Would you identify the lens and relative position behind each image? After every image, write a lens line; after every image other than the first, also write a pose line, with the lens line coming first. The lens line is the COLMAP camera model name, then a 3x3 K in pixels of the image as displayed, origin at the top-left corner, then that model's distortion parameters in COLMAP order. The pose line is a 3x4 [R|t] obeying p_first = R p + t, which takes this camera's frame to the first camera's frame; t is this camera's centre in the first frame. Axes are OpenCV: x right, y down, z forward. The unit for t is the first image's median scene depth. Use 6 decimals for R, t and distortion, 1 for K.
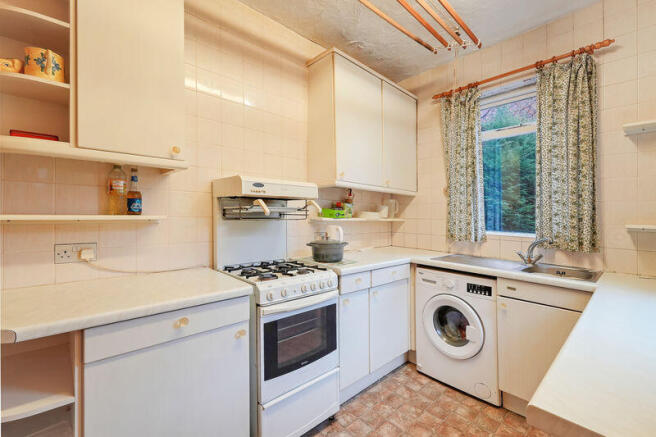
lens RADIAL K [[283.1, 0, 327.2], [0, 283.1, 214.0], [0, 0, 1]] dist [0.009038, 0.000218]
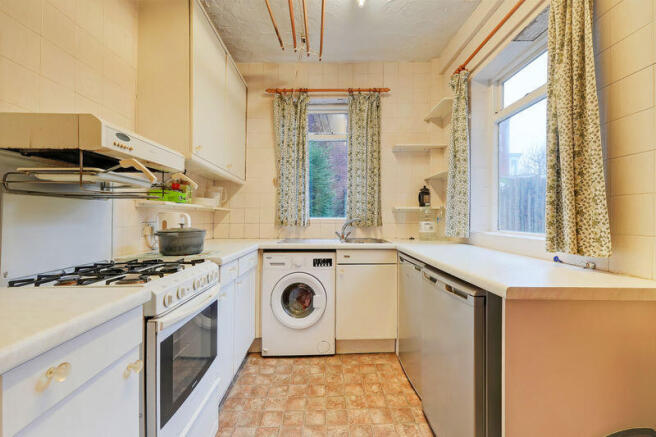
lens RADIAL K [[283.1, 0, 329.3], [0, 283.1, 212.6], [0, 0, 1]] dist [0.009038, 0.000218]
pose [[0.668496, -0.004065, 0.743704, -0.321348], [0.012714, 0.999901, -0.005963, 0.061999], [-0.743607, 0.013442, 0.668482, 0.176493]]
